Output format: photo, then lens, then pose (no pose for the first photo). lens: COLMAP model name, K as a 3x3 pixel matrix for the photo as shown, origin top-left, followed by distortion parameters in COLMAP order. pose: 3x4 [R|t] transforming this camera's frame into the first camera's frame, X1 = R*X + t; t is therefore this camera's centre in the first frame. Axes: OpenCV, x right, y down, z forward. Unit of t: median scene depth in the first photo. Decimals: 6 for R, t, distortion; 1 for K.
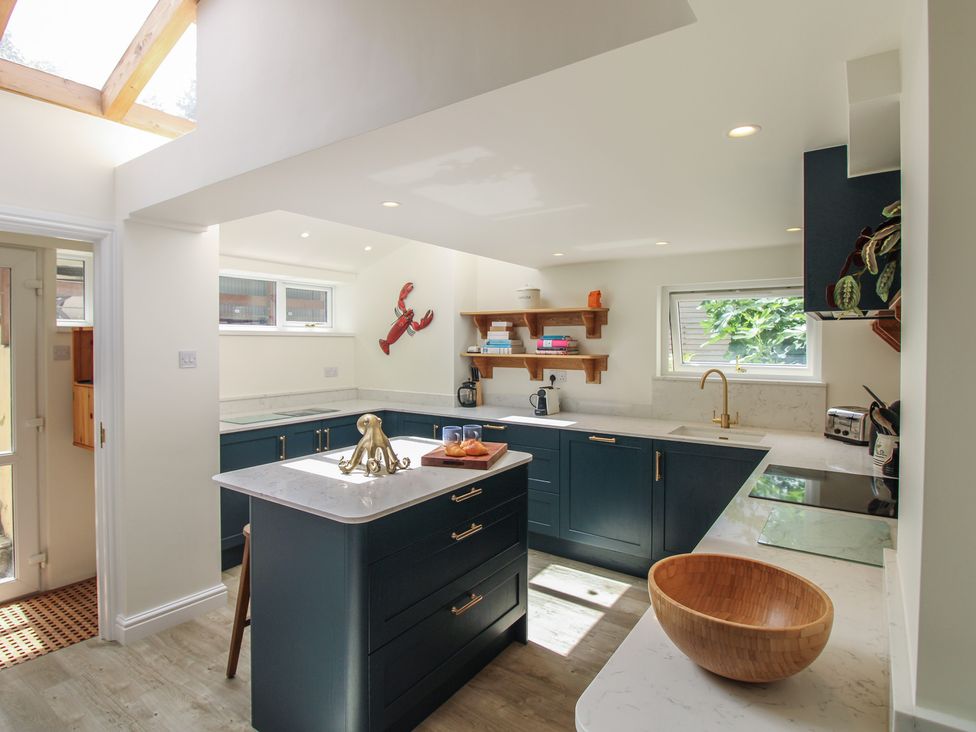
lens RADIAL K [[527.5, 0, 489.9], [0, 527.5, 329.3], [0, 0, 1]] dist [-0.034984, -0.002779]
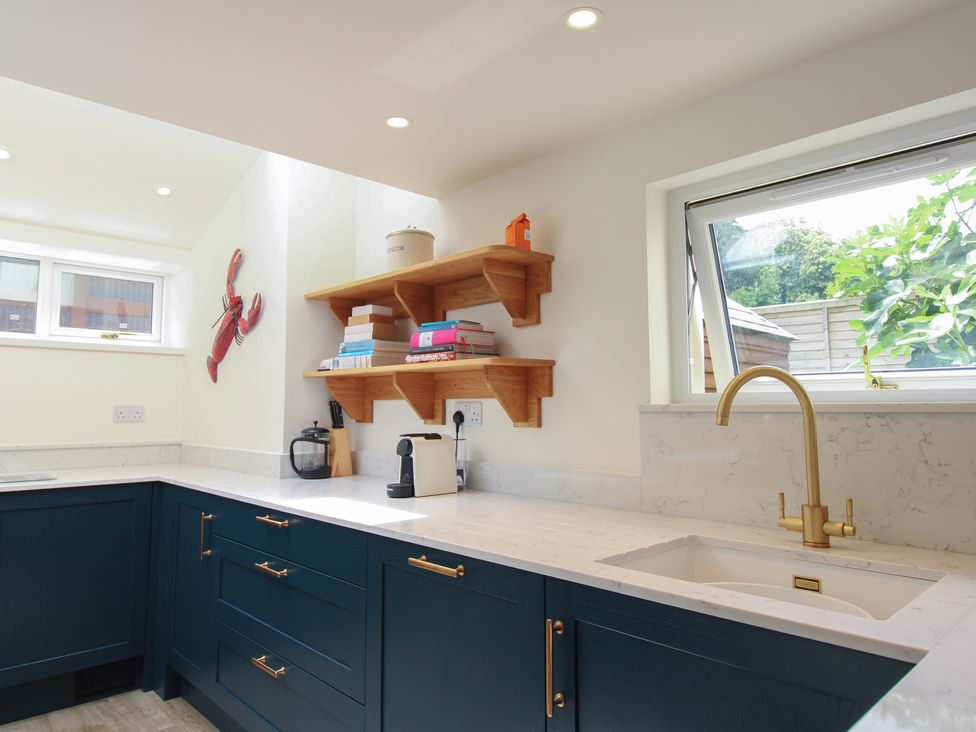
lens RADIAL K [[657.1, 0, 487.1], [0, 657.1, 326.6], [0, 0, 1]] dist [-0.024777, -0.000116]
pose [[0.979778, -0.030771, -0.197709, 0.257651], [0.011720, 0.995234, -0.096812, 0.067488], [0.199746, 0.092537, 0.975468, 0.420611]]
